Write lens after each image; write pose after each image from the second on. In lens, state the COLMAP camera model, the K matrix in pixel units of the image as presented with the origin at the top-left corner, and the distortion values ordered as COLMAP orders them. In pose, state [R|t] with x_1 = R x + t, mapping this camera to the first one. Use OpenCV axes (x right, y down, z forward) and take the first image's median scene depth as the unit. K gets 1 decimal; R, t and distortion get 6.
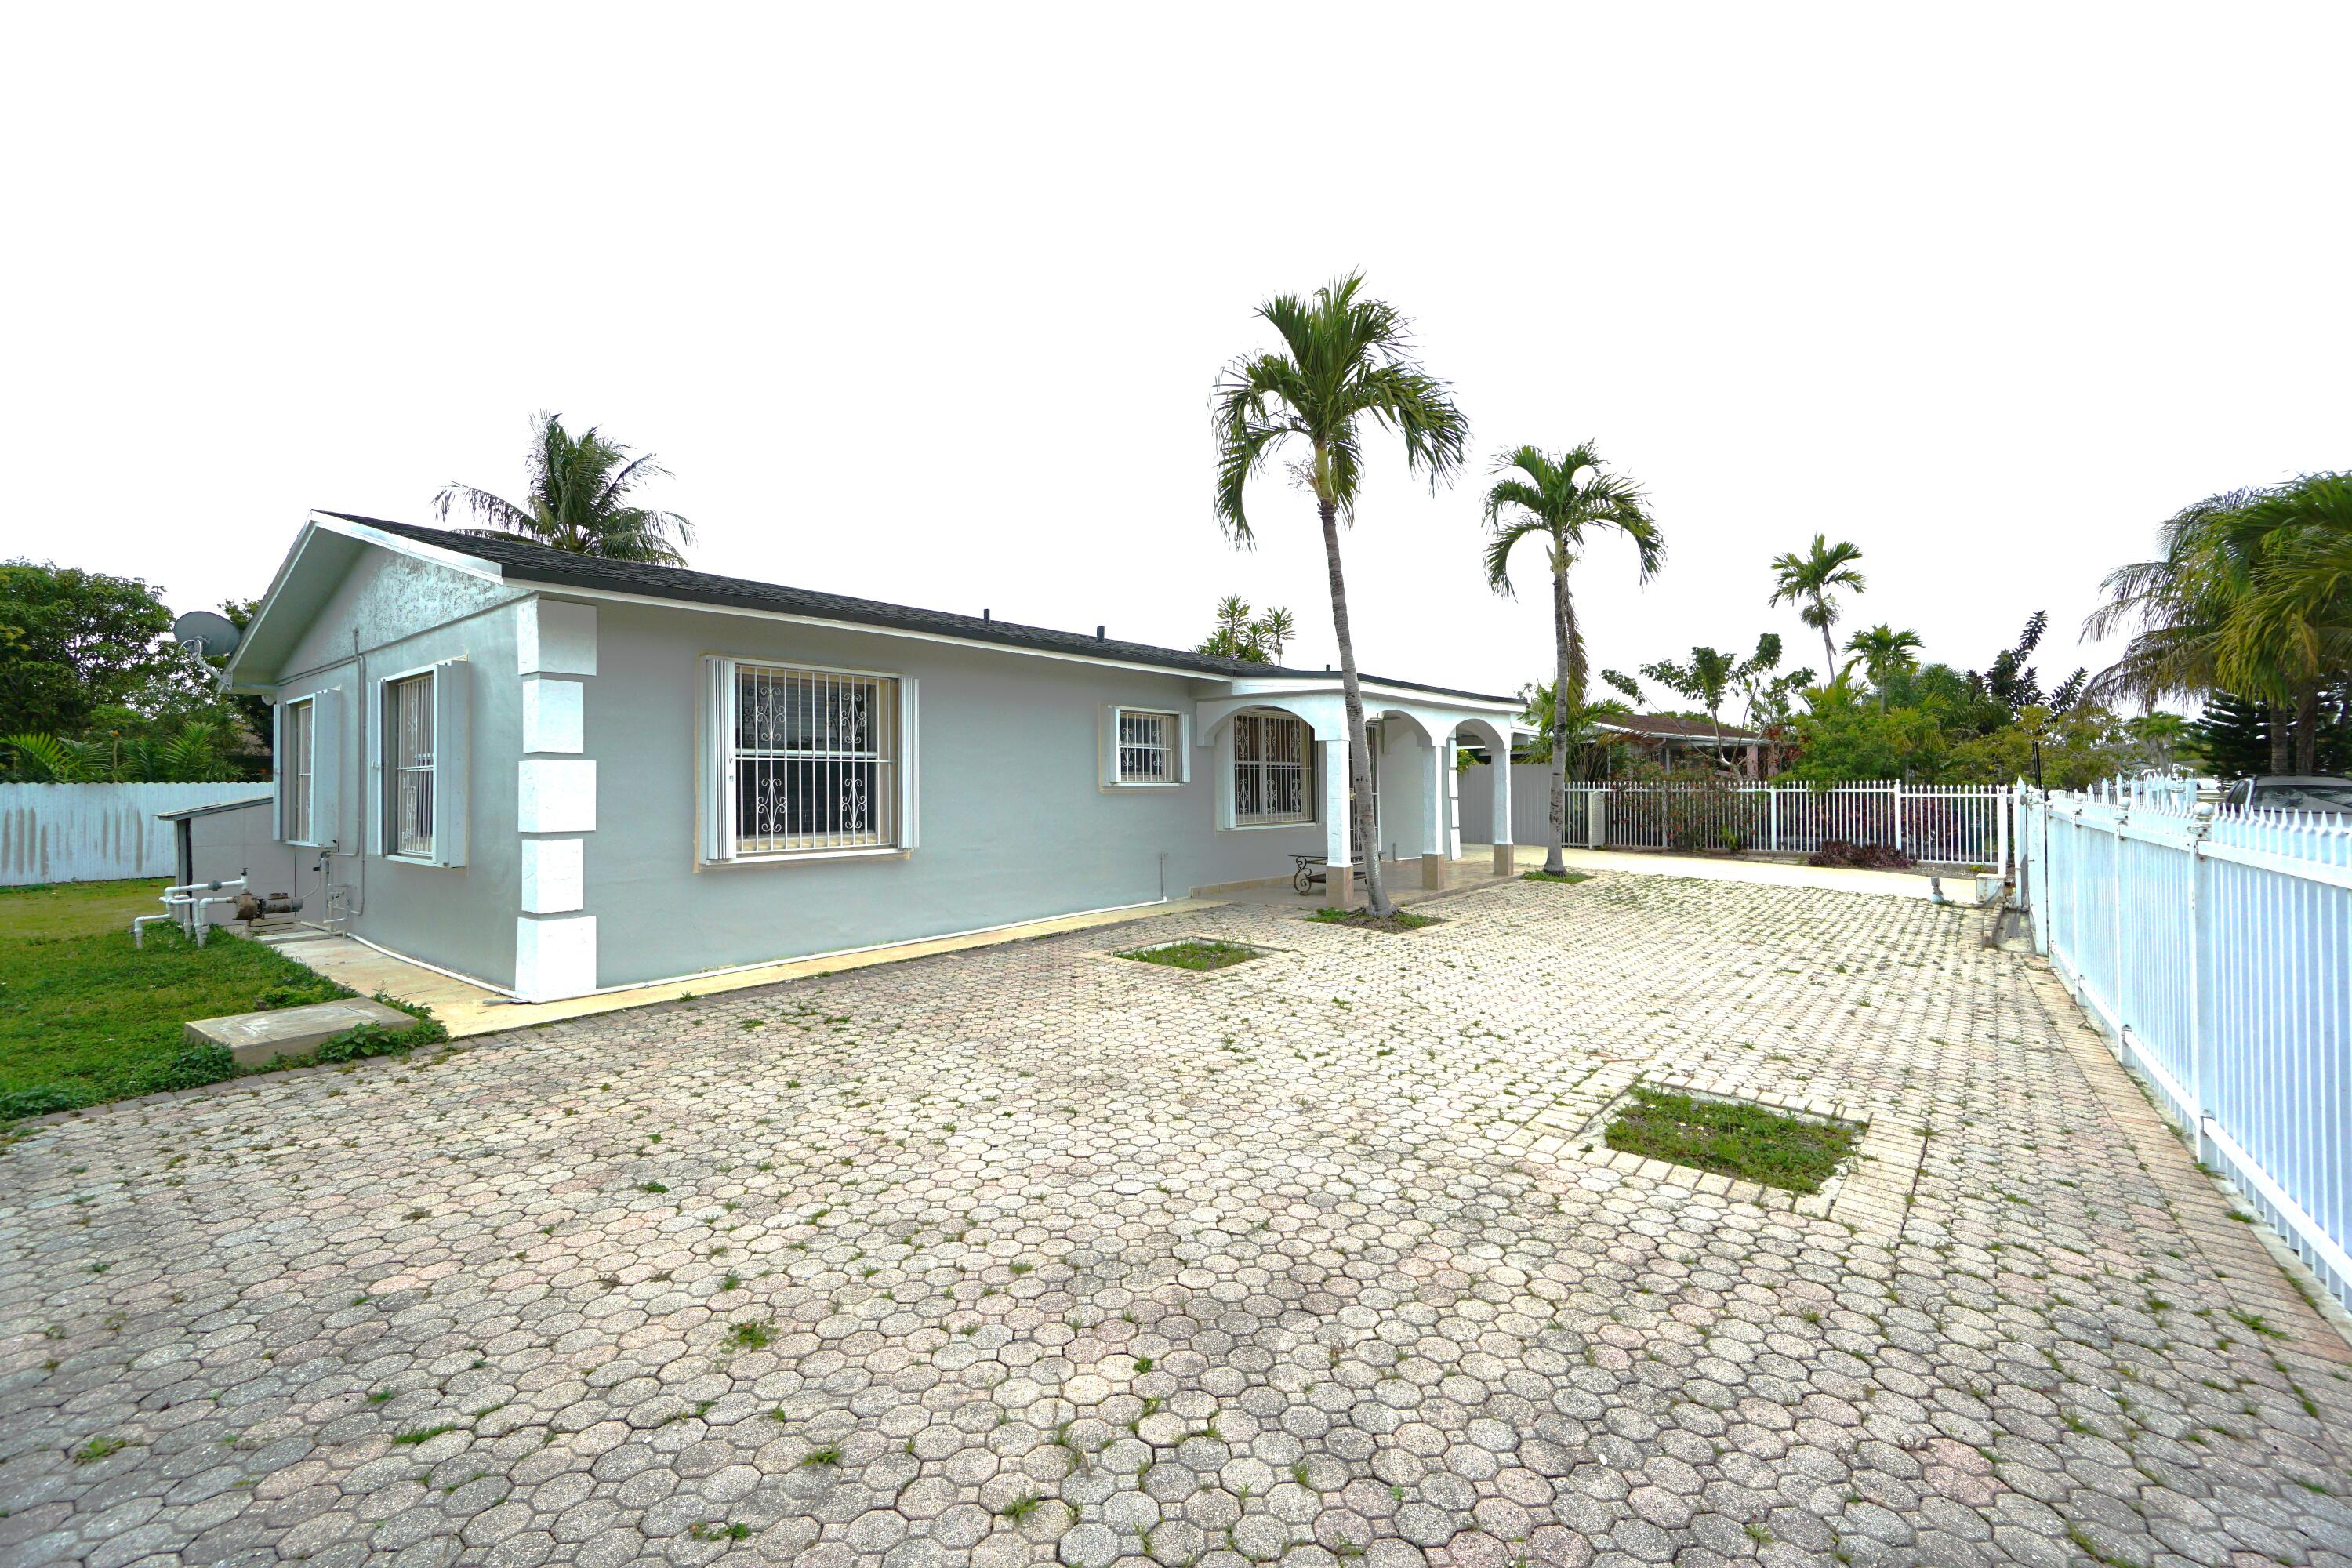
lens RADIAL K [[1019.8, 0, 1173.4], [0, 1019.8, 784.3], [0, 0, 1]] dist [-0.006341, 0.002801]
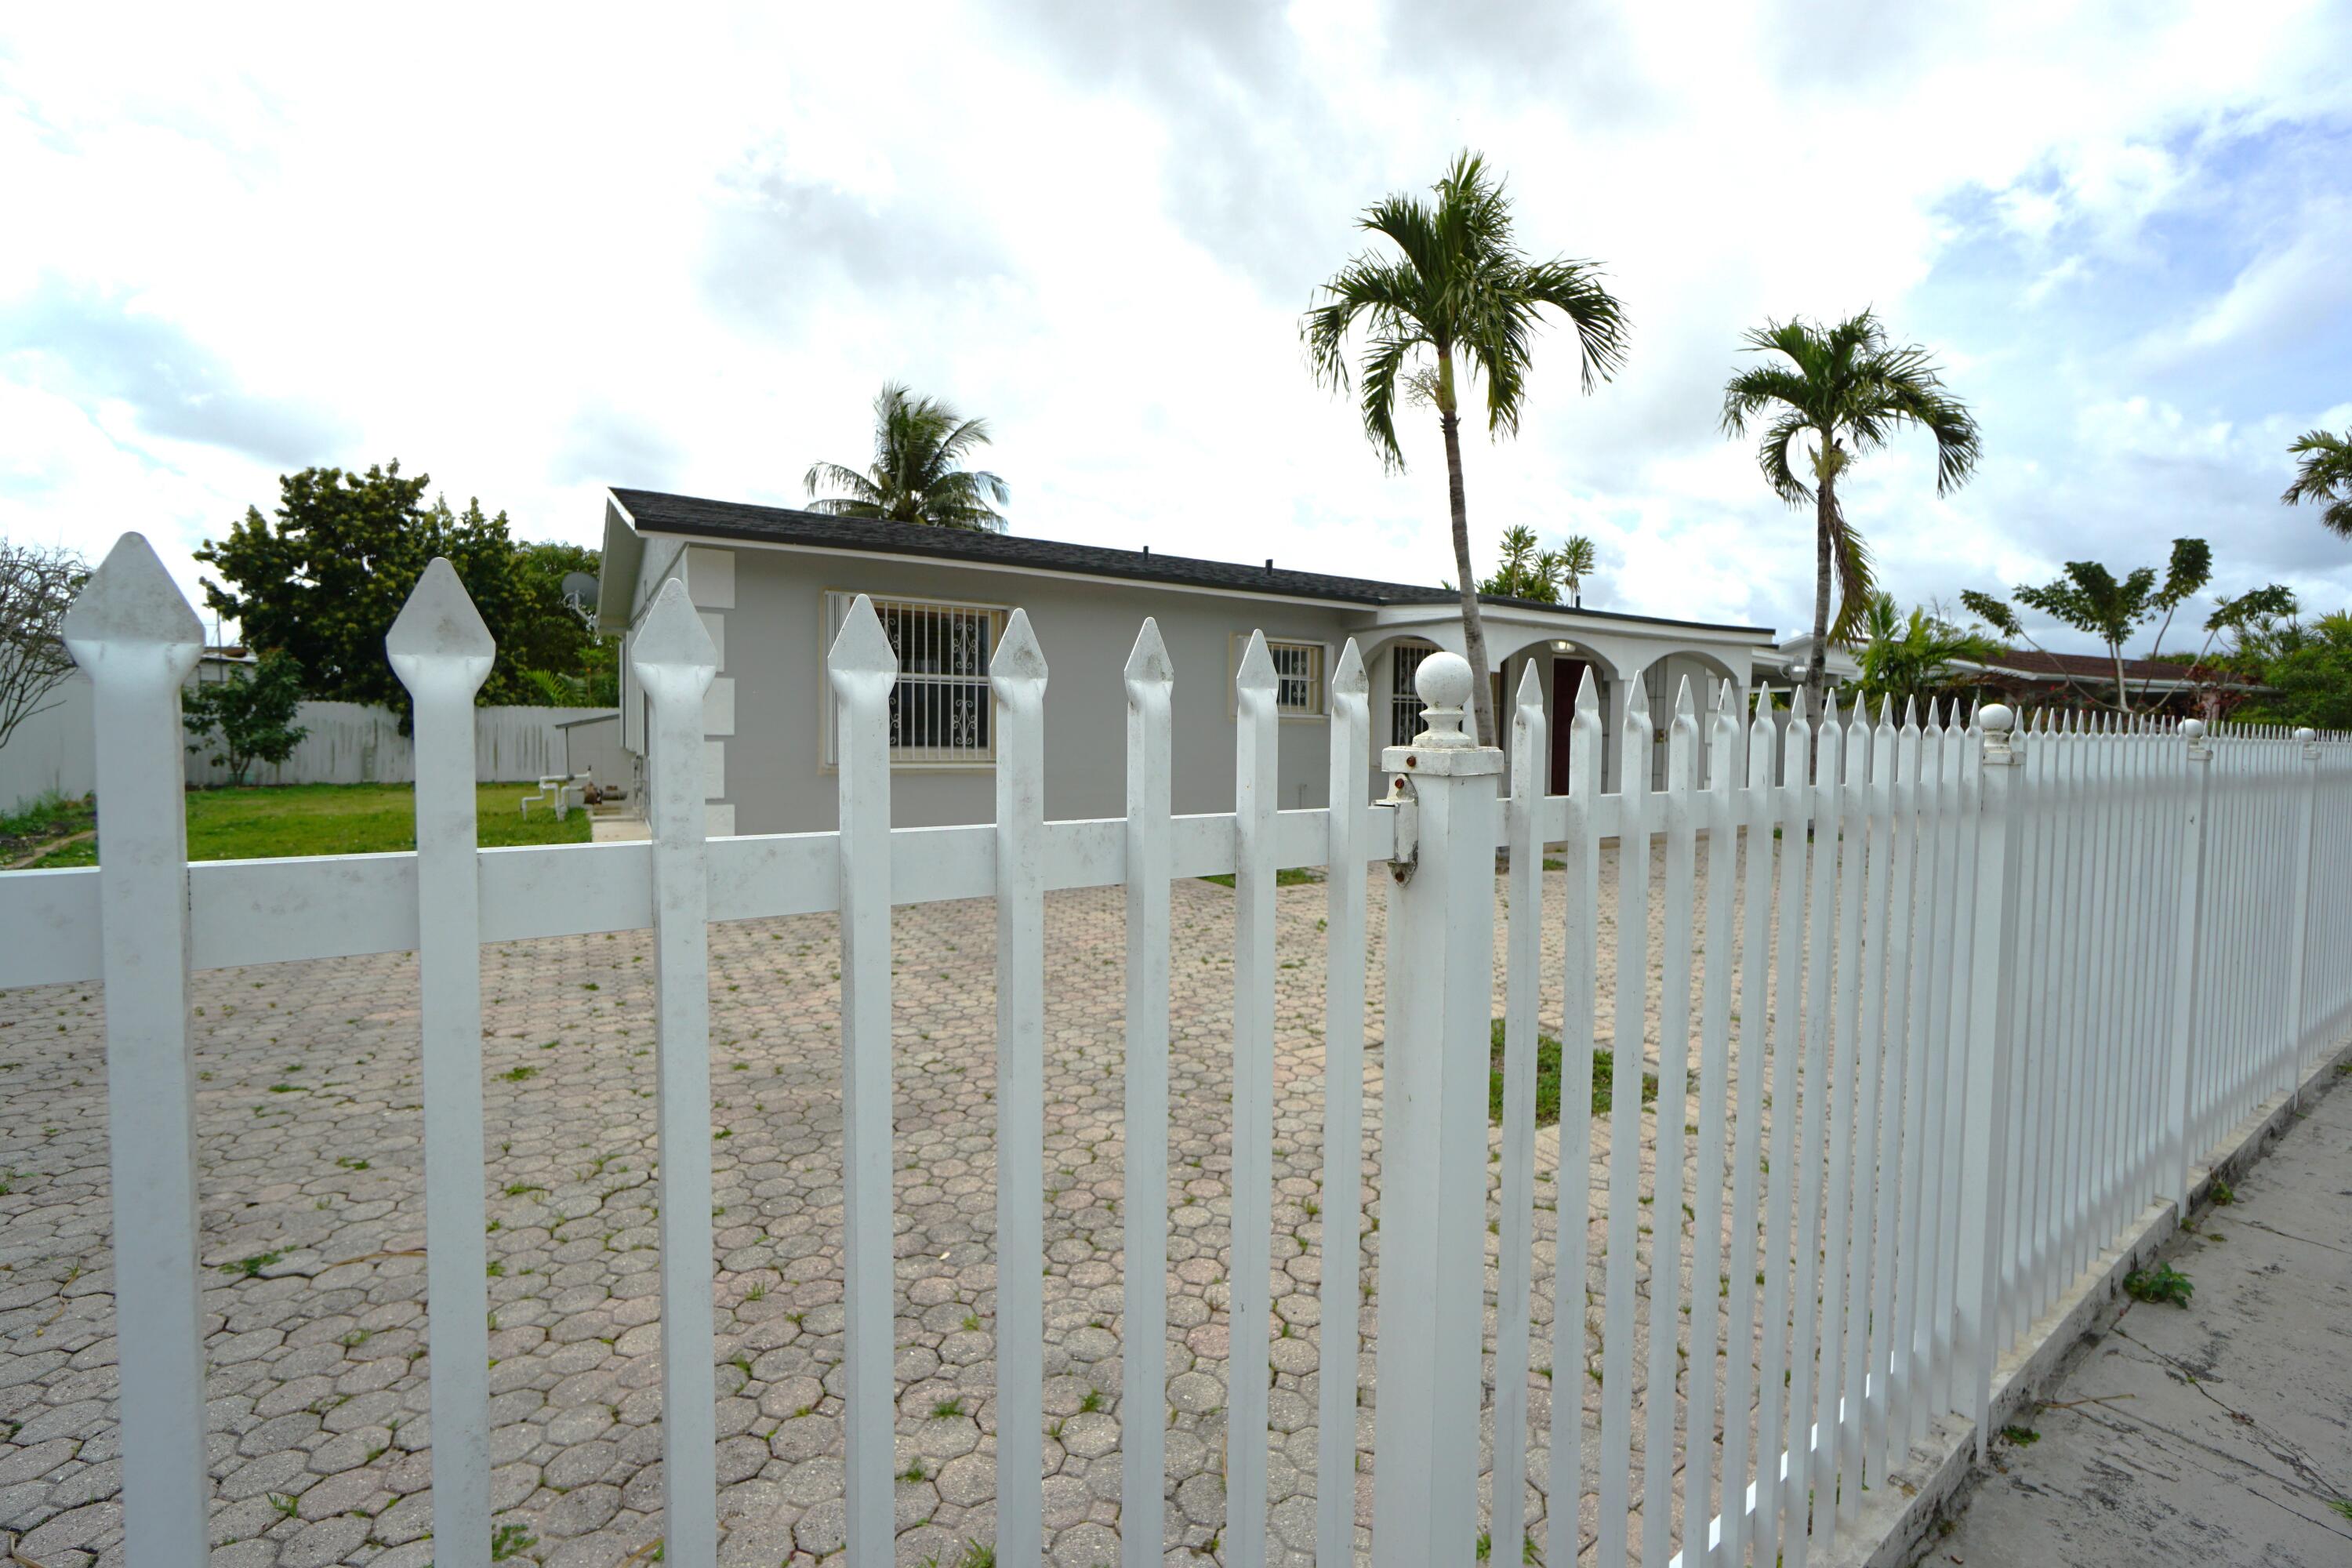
lens RADIAL K [[1019.8, 0, 1155.4], [0, 1019.8, 784.9], [0, 0, 1]] dist [-0.006341, 0.002801]
pose [[0.938313, 0.039927, -0.343475, 0.205023], [-0.021713, 0.998154, 0.056716, 0.014741], [0.345105, -0.045759, 0.937448, 0.008874]]
